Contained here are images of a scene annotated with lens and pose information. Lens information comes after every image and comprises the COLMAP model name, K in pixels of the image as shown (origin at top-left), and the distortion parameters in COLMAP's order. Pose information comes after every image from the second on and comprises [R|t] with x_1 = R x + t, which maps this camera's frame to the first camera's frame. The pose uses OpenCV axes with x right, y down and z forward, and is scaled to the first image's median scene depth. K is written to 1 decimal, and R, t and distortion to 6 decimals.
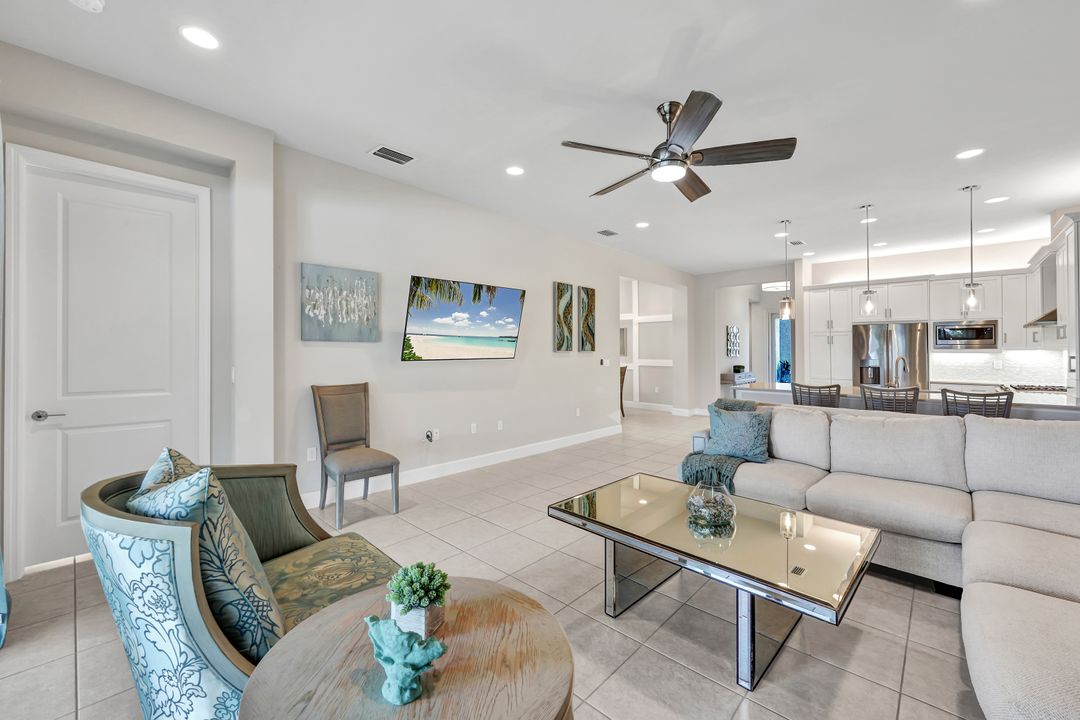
lens RADIAL K [[436.3, 0, 547.1], [0, 436.3, 351.4], [0, 0, 1]] dist [-0.001570, 0.000527]
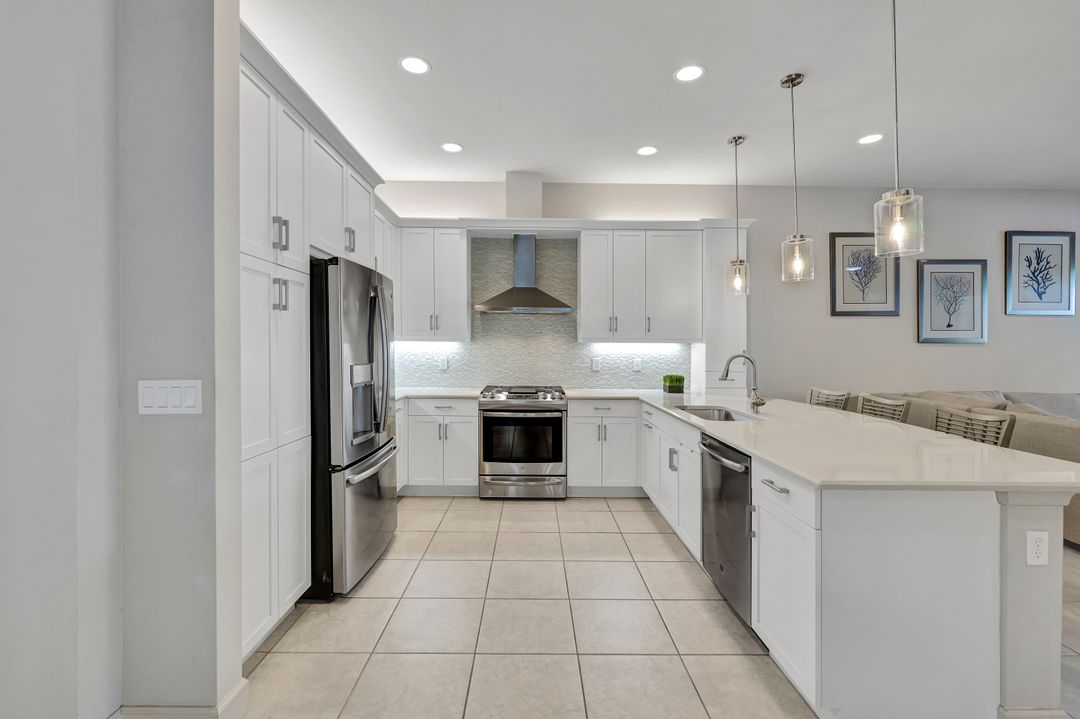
lens RADIAL K [[463.3, 0, 542.1], [0, 463.3, 353.3], [0, 0, 1]] dist [-0.000919, -0.000026]
pose [[-0.675405, -0.016814, 0.737256, 0.391432], [-0.010018, 0.999857, 0.013625, 0.004587], [-0.737379, 0.001816, -0.675476, 1.235646]]
